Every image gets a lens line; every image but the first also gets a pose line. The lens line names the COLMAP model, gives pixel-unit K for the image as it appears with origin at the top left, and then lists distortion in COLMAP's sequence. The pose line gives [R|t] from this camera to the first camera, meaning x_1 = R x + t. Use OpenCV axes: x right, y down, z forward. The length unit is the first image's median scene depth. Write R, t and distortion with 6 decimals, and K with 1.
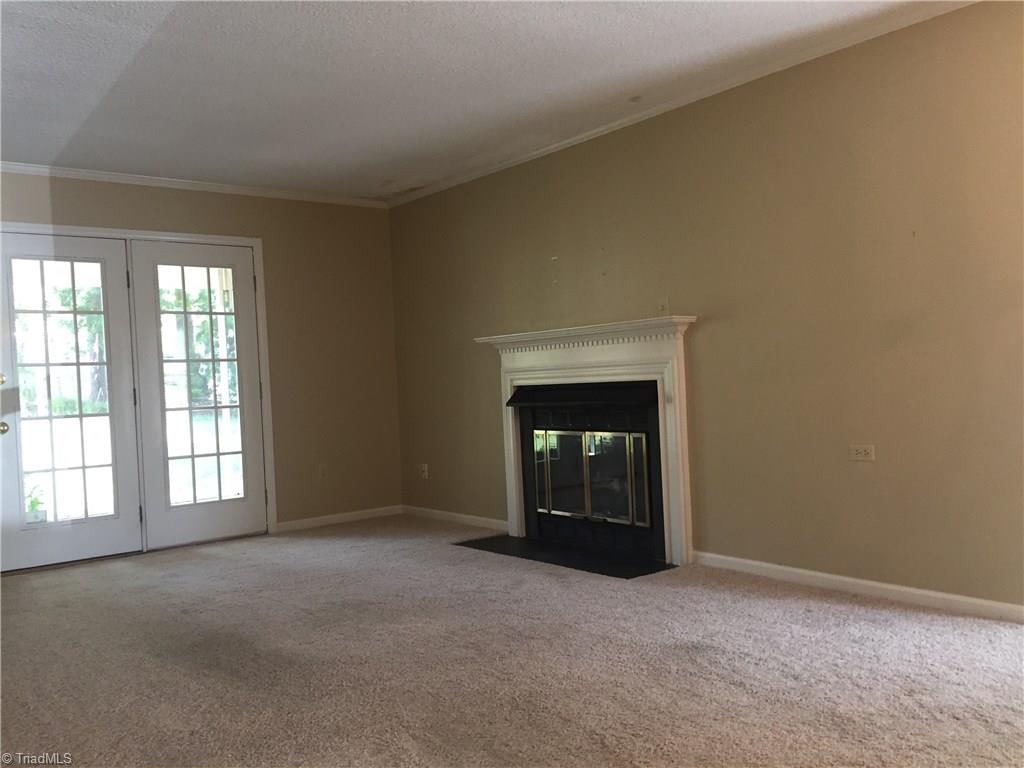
lens RADIAL K [[902.9, 0, 511.5], [0, 902.9, 381.3], [0, 0, 1]] dist [0.062002, -0.072361]
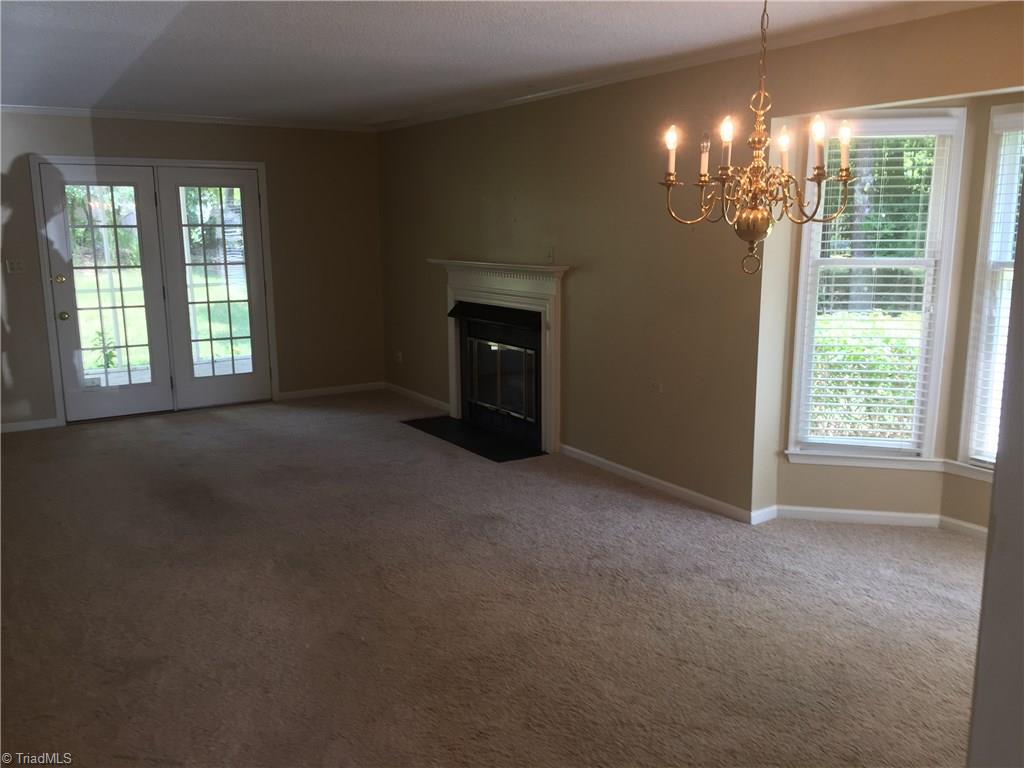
lens RADIAL K [[902.9, 0, 511.2], [0, 902.9, 388.8], [0, 0, 1]] dist [0.062002, -0.072361]
pose [[0.993403, 0.059091, -0.098280, 0.218027], [-0.040274, 0.982200, 0.183468, -0.110855], [0.107372, -0.178299, 0.978100, -0.239655]]
